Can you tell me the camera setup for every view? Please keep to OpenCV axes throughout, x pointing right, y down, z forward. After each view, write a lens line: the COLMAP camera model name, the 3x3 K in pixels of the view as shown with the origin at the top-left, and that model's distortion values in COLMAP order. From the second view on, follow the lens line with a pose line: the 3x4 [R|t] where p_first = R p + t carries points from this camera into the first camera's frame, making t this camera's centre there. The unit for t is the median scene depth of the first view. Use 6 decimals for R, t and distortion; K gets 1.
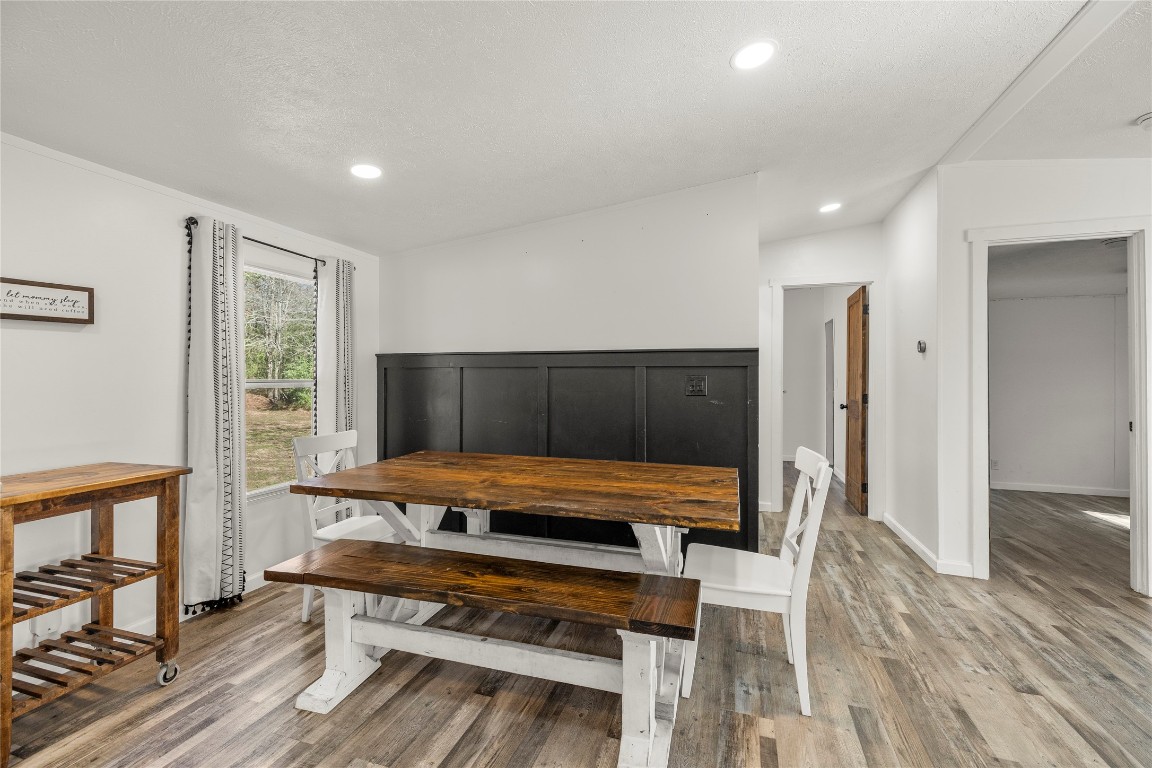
lens RADIAL K [[489.1, 0, 577.8], [0, 489.1, 376.4], [0, 0, 1]] dist [0.000145, 0.001597]
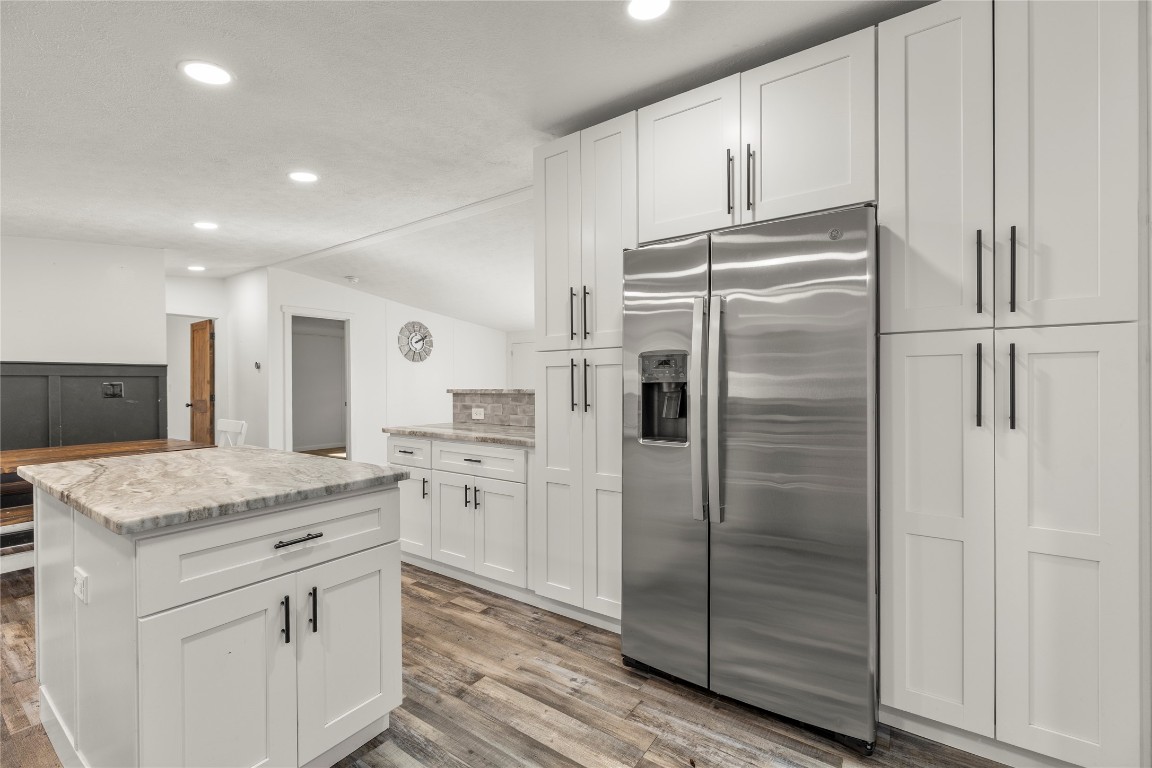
lens RADIAL K [[489.1, 0, 577.4], [0, 489.1, 385.7], [0, 0, 1]] dist [0.000145, 0.001597]
pose [[0.280371, -0.009379, 0.959846, -0.556351], [-0.000813, 0.999950, 0.010008, -0.006619], [-0.959892, -0.003586, 0.280349, -0.494700]]
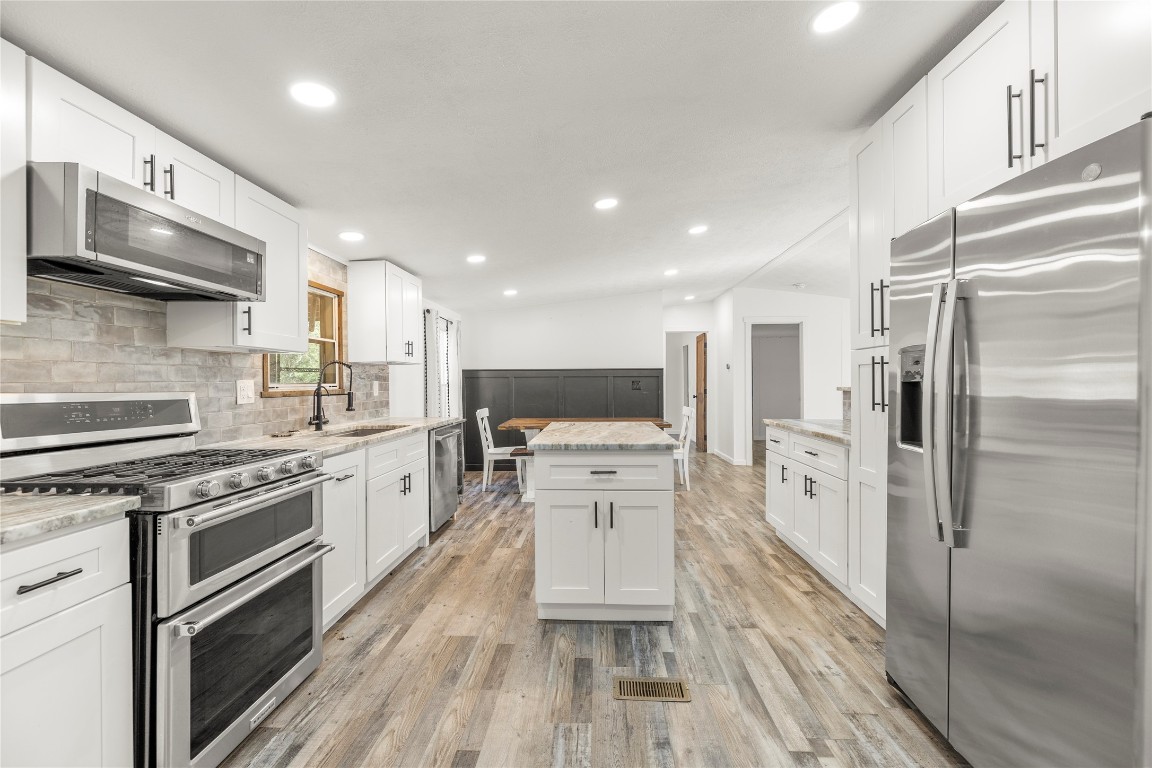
lens RADIAL K [[489.1, 0, 581.6], [0, 489.1, 381.0], [0, 0, 1]] dist [0.000145, 0.001597]
pose [[0.960398, -0.007657, 0.278526, -0.467418], [0.006667, 0.999968, 0.004502, -0.009418], [-0.278552, -0.002466, 0.960418, -0.801010]]
